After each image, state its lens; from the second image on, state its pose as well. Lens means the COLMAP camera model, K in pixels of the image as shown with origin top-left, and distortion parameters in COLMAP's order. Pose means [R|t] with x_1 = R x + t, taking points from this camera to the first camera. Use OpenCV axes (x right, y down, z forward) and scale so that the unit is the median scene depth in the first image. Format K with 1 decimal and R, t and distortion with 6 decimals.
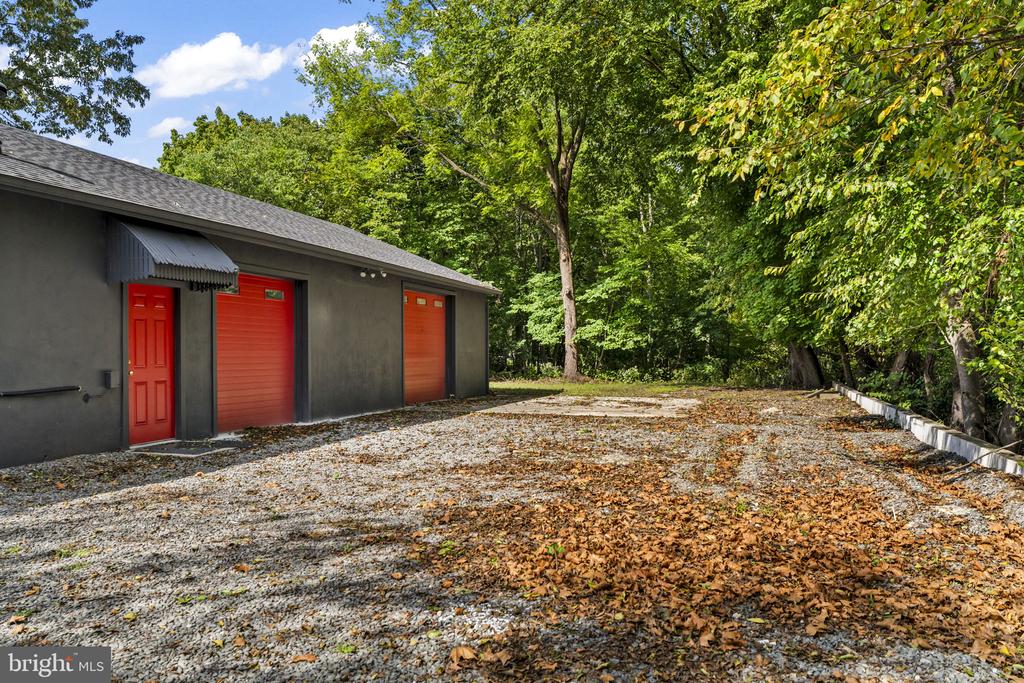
lens RADIAL K [[762.8, 0, 511.8], [0, 762.8, 345.1], [0, 0, 1]] dist [-0.007590, -0.003585]
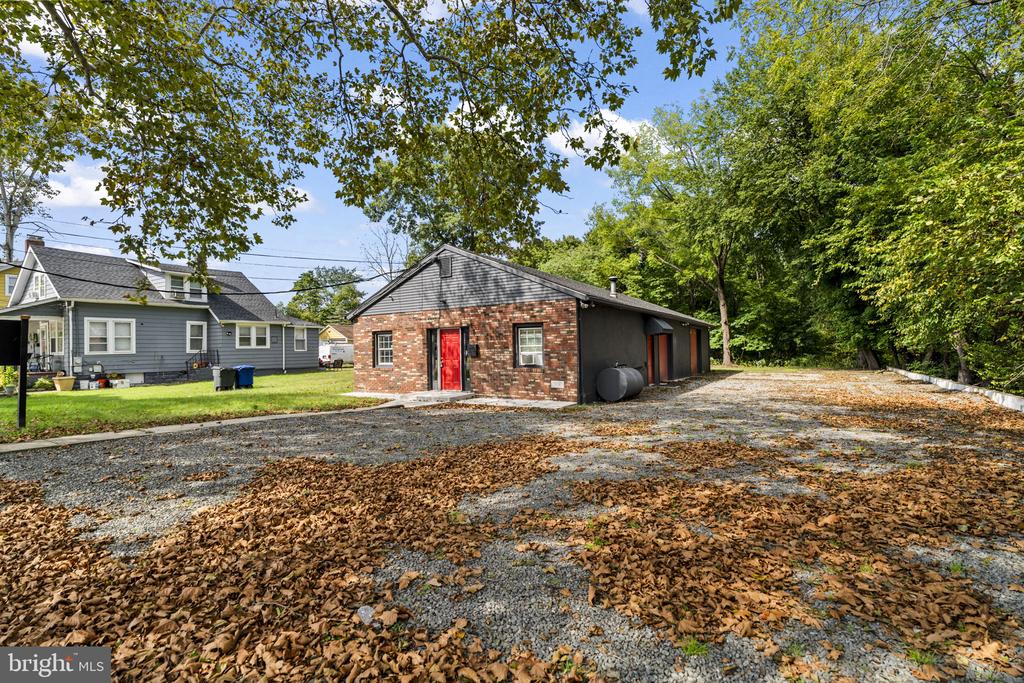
lens RADIAL K [[465.4, 0, 511.5], [0, 465.4, 341.3], [0, 0, 1]] dist [-0.005266, 0.002467]
pose [[0.967781, -0.015320, -0.251329, -0.159220], [0.012285, 0.999831, -0.013640, -0.009071], [0.251495, 0.010113, 0.967806, -0.297538]]
